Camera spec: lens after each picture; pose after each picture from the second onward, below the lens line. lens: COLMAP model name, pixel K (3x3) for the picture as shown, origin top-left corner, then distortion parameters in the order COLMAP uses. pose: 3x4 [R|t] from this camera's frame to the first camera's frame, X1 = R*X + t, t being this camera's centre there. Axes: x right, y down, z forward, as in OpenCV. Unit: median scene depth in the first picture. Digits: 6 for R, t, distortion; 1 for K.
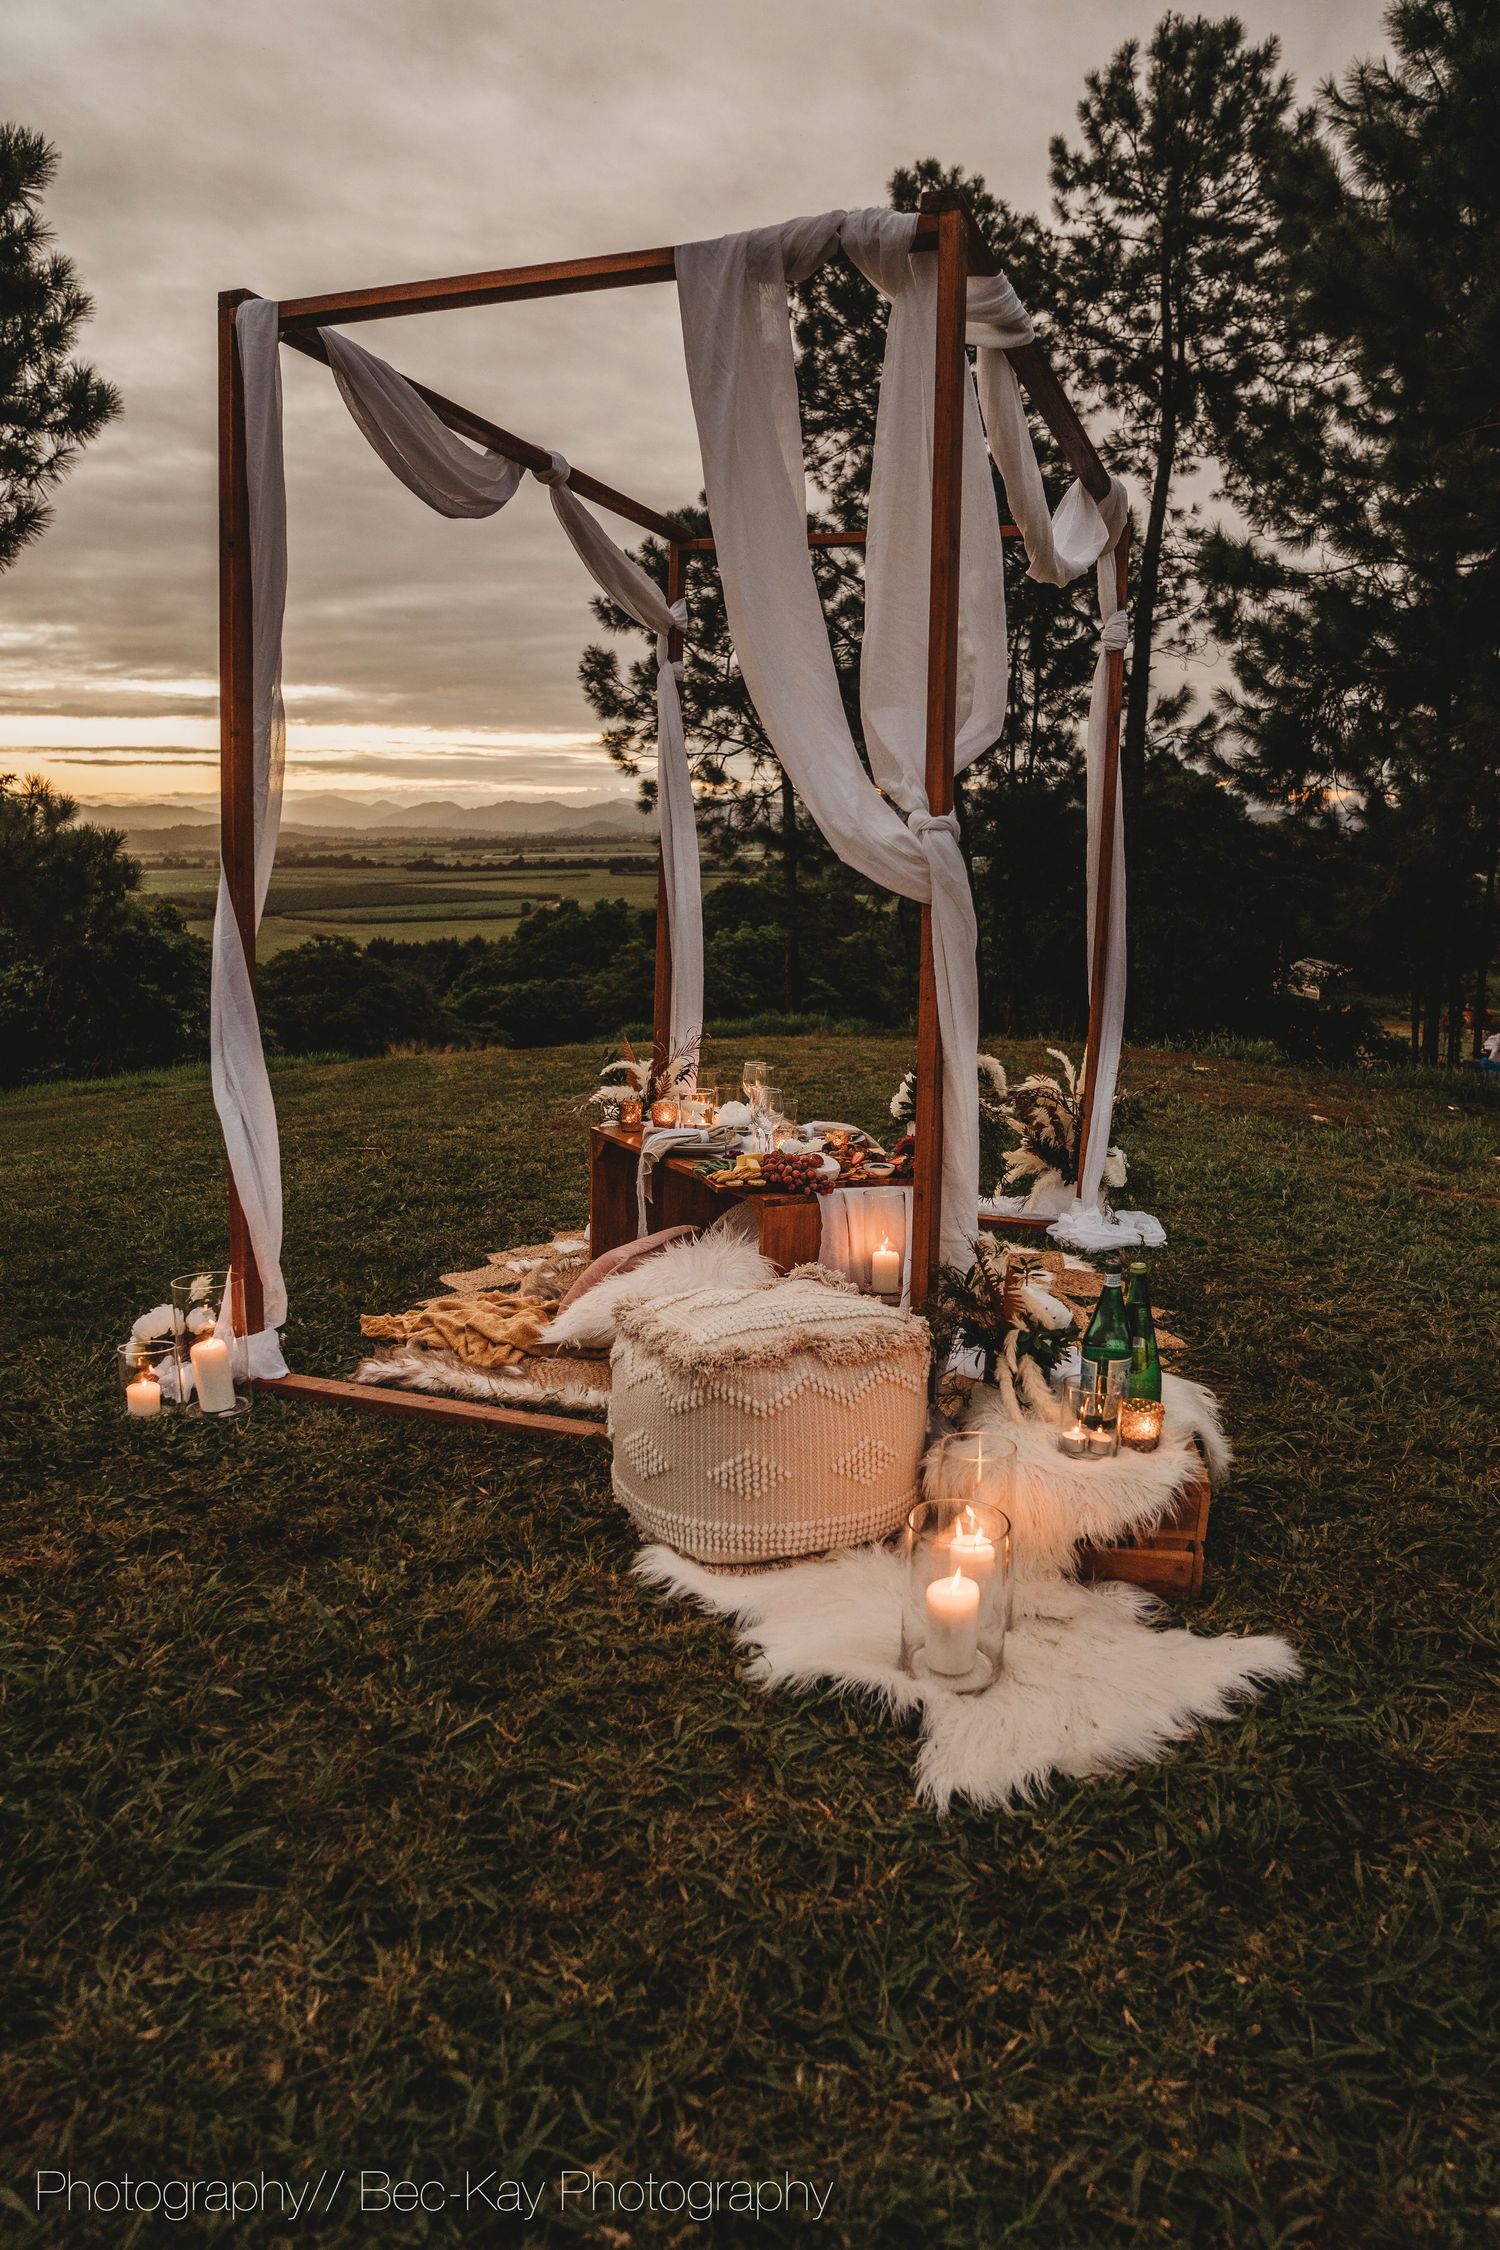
lens RADIAL K [[1557.5, 0, 758.3], [0, 1557.5, 1118.1], [0, 0, 1]] dist [-0.128359, 0.091089]
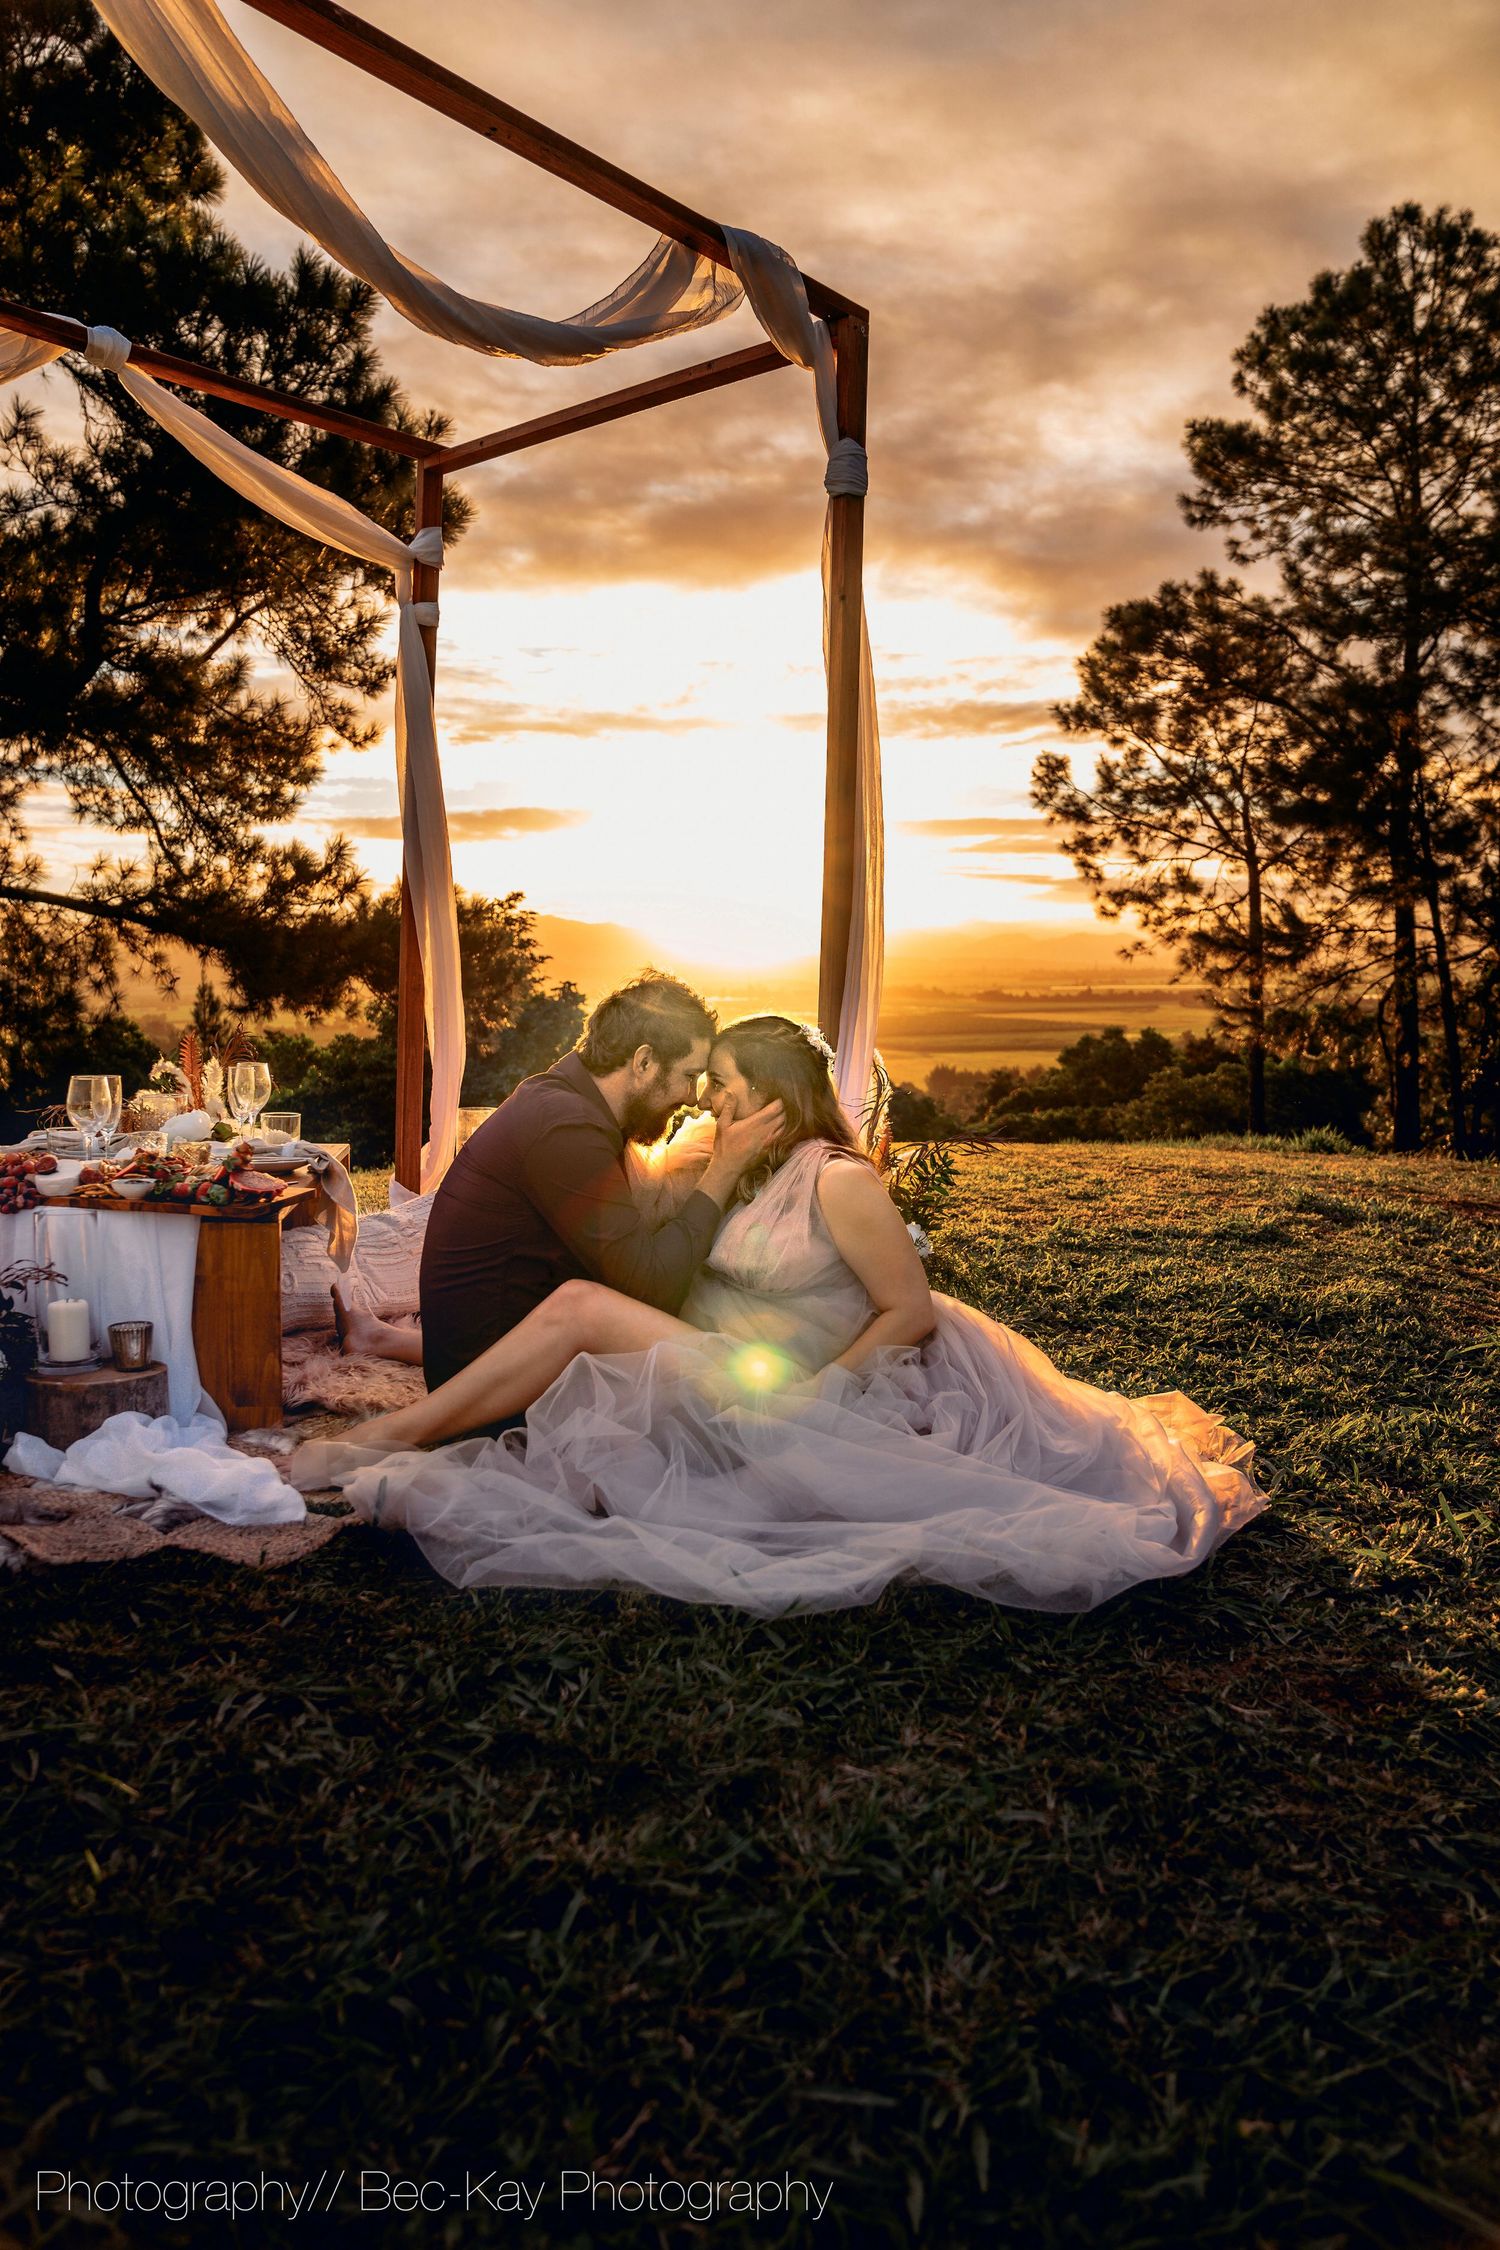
lens RADIAL K [[1557.5, 0, 758.3], [0, 1557.5, 1118.1], [0, 0, 1]] dist [-0.128359, 0.091089]
pose [[0.935476, 0.027255, -0.352337, 0.549500], [-0.056694, 0.995682, -0.073505, 0.034545], [0.348813, 0.088738, 0.932982, 0.447102]]
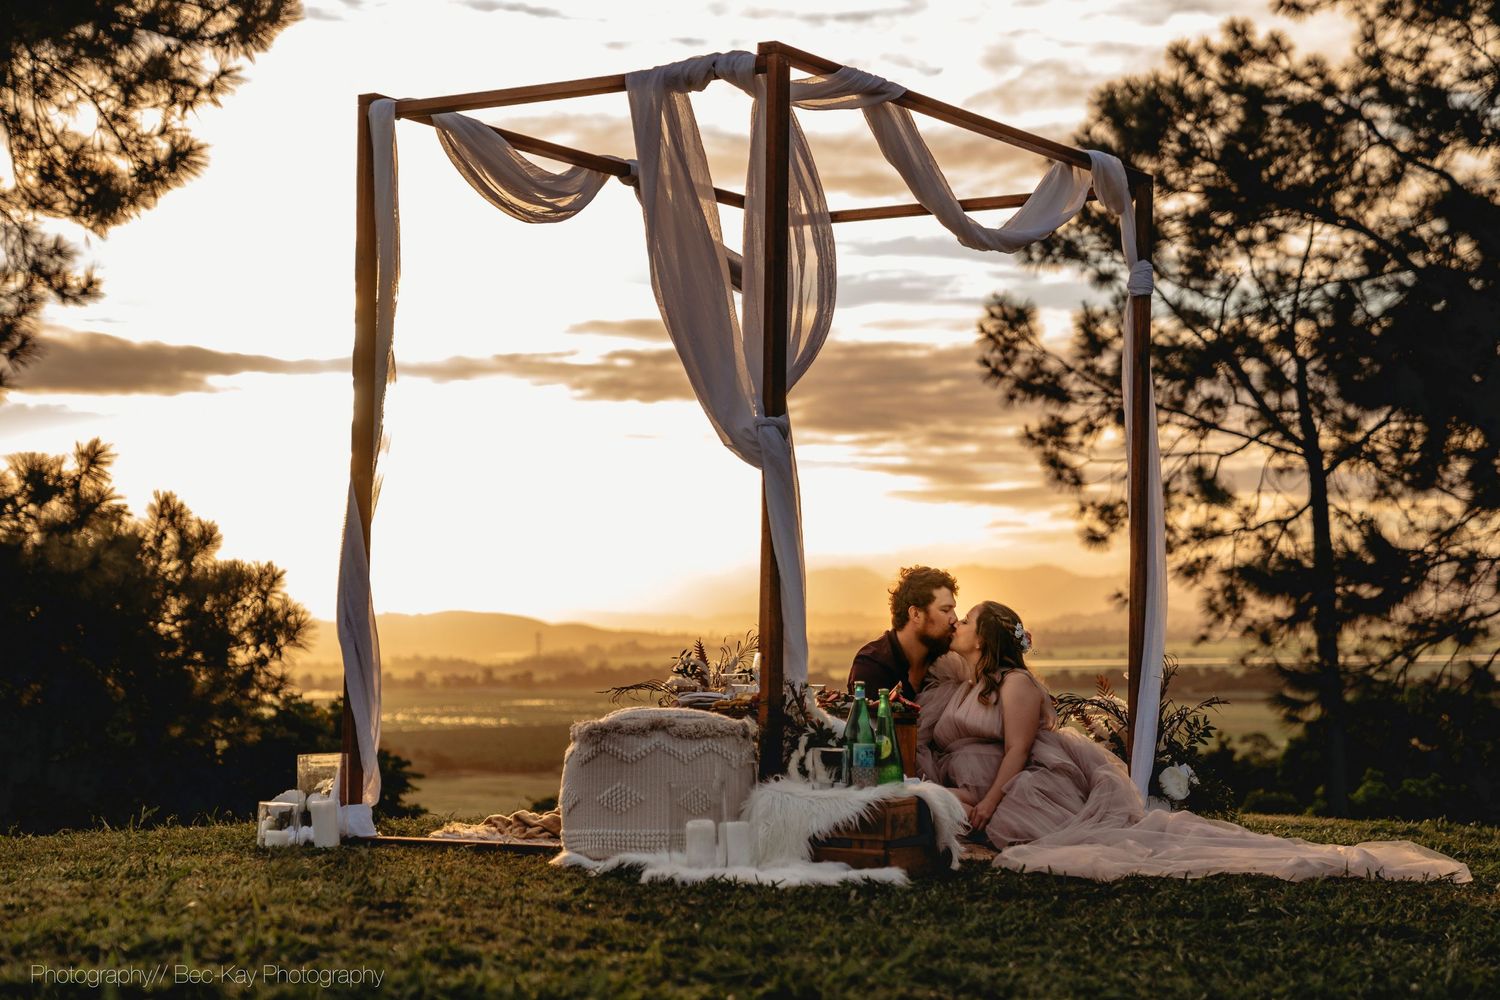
lens RADIAL K [[2925.2, 0, 750.0], [0, 2925.2, 500.0], [0, 0, 1]] dist [0.342430, 0.268381]
pose [[0.972860, -0.024549, -0.230090, 0.560798], [-0.027339, 0.975197, -0.219642, 0.393737], [0.229775, 0.219971, 0.948059, -1.321435]]
